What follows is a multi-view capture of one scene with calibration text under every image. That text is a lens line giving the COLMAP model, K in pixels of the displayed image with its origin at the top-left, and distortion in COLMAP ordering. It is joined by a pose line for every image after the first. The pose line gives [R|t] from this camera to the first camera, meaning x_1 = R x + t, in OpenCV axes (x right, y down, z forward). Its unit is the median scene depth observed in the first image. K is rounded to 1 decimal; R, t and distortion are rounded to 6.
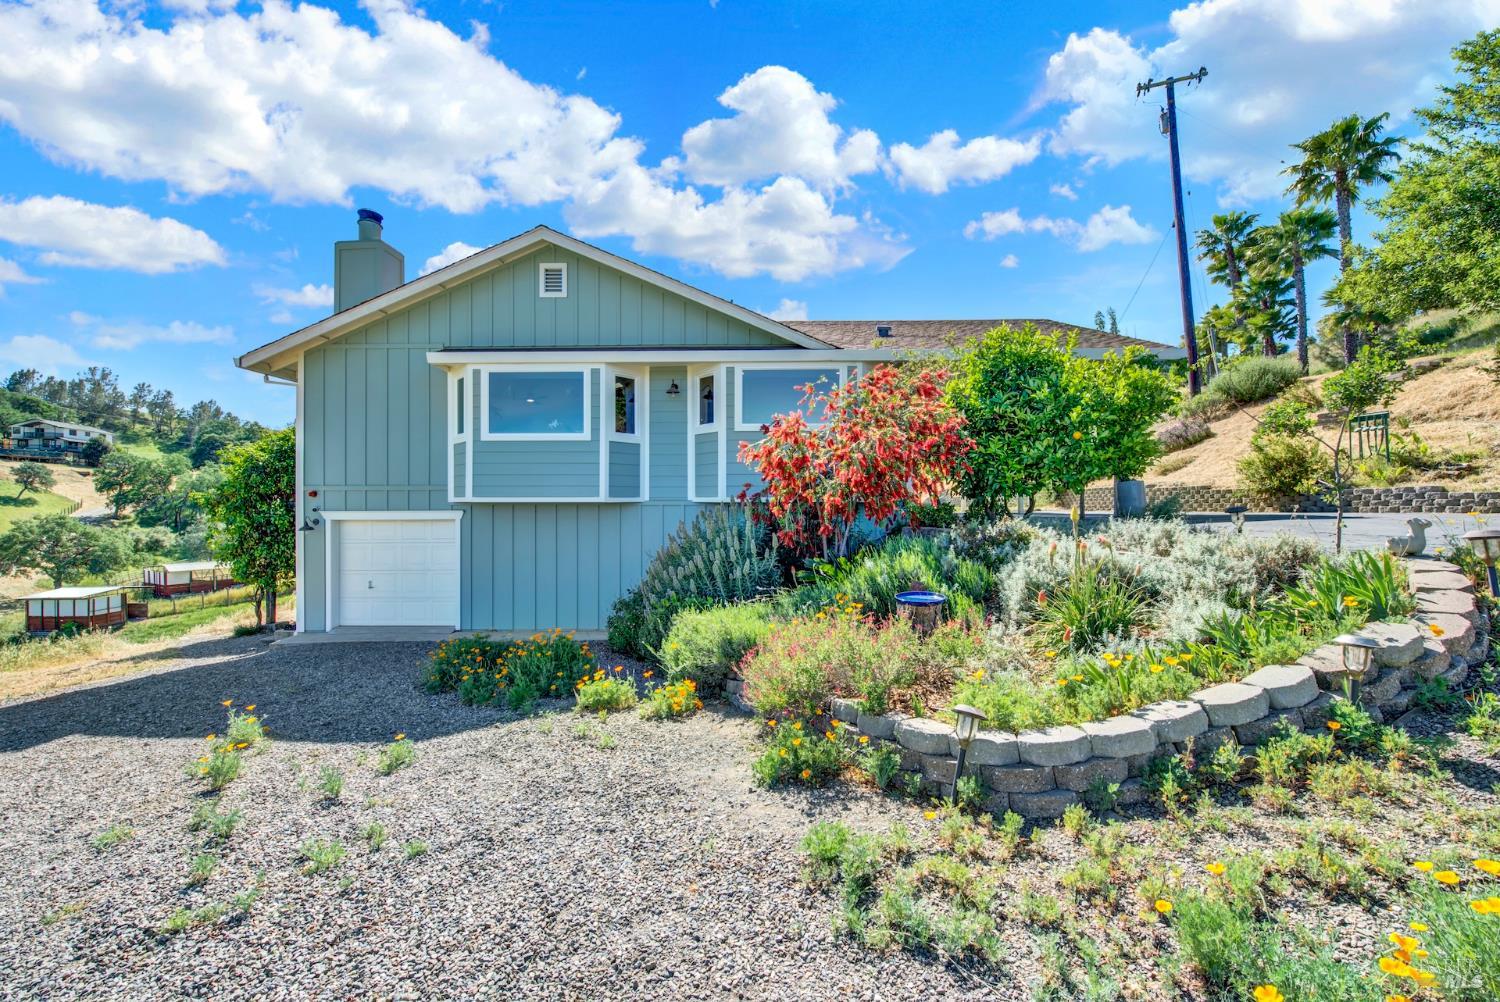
lens RADIAL K [[614.7, 0, 749.5], [0, 614.7, 505.4], [0, 0, 1]] dist [-0.004730, 0.000224]
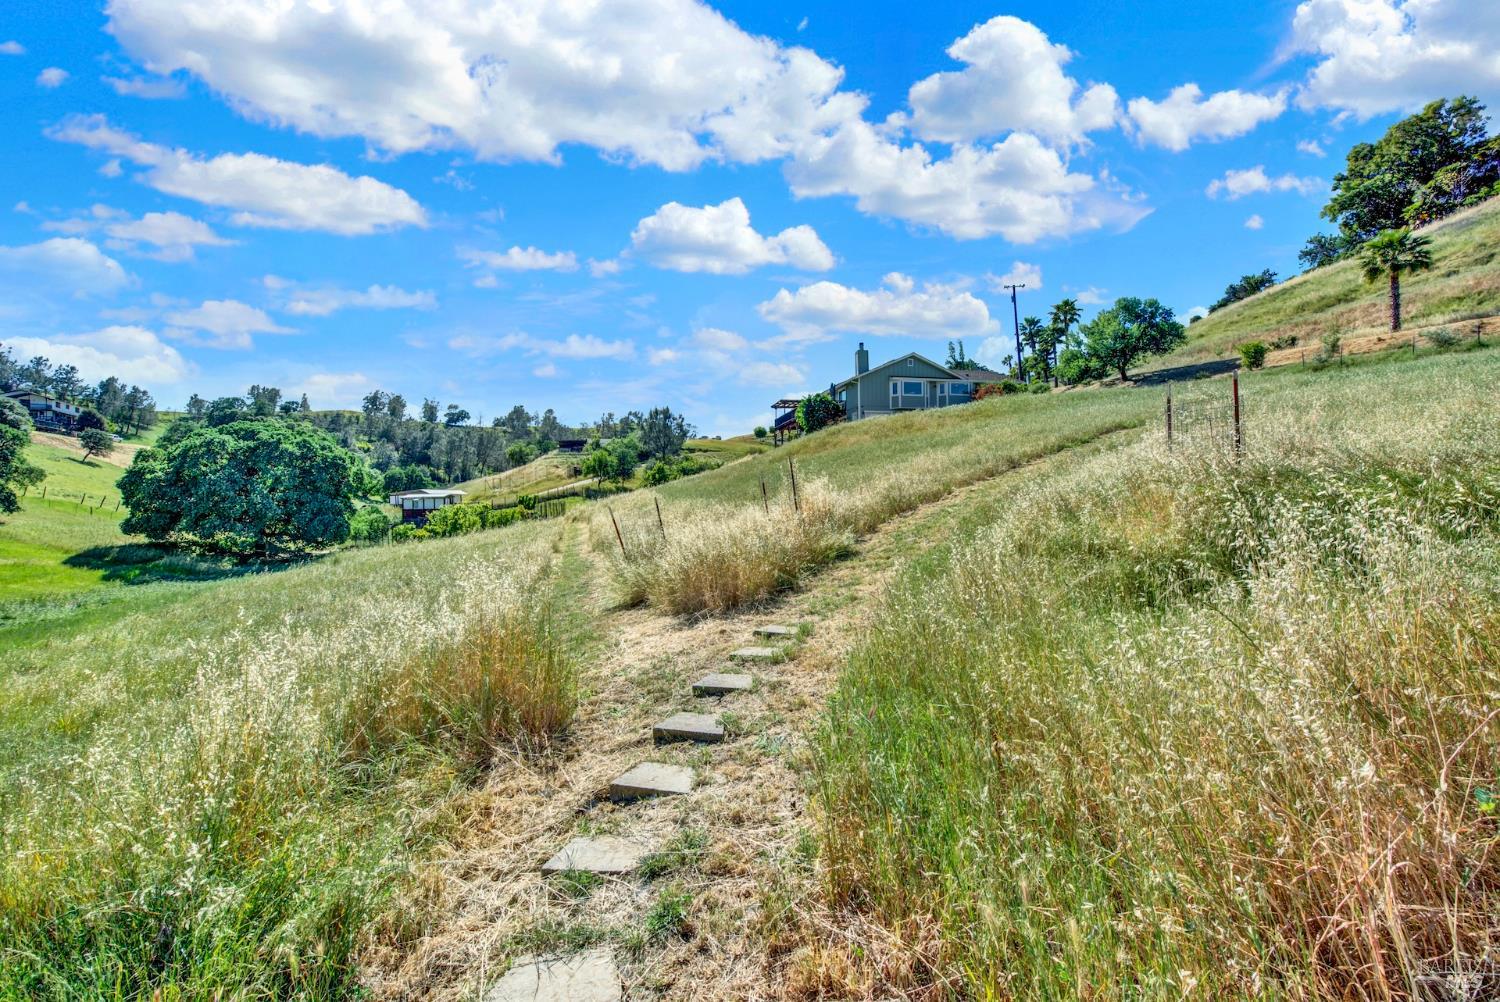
lens RADIAL K [[614.7, 0, 750.6], [0, 614.7, 496.3], [0, 0, 1]] dist [-0.004730, 0.000224]
pose [[0.969415, -0.012653, 0.245101, -1.071514], [0.014630, 0.999873, -0.006248, 0.271016], [-0.244991, 0.009643, 0.969477, -1.289690]]
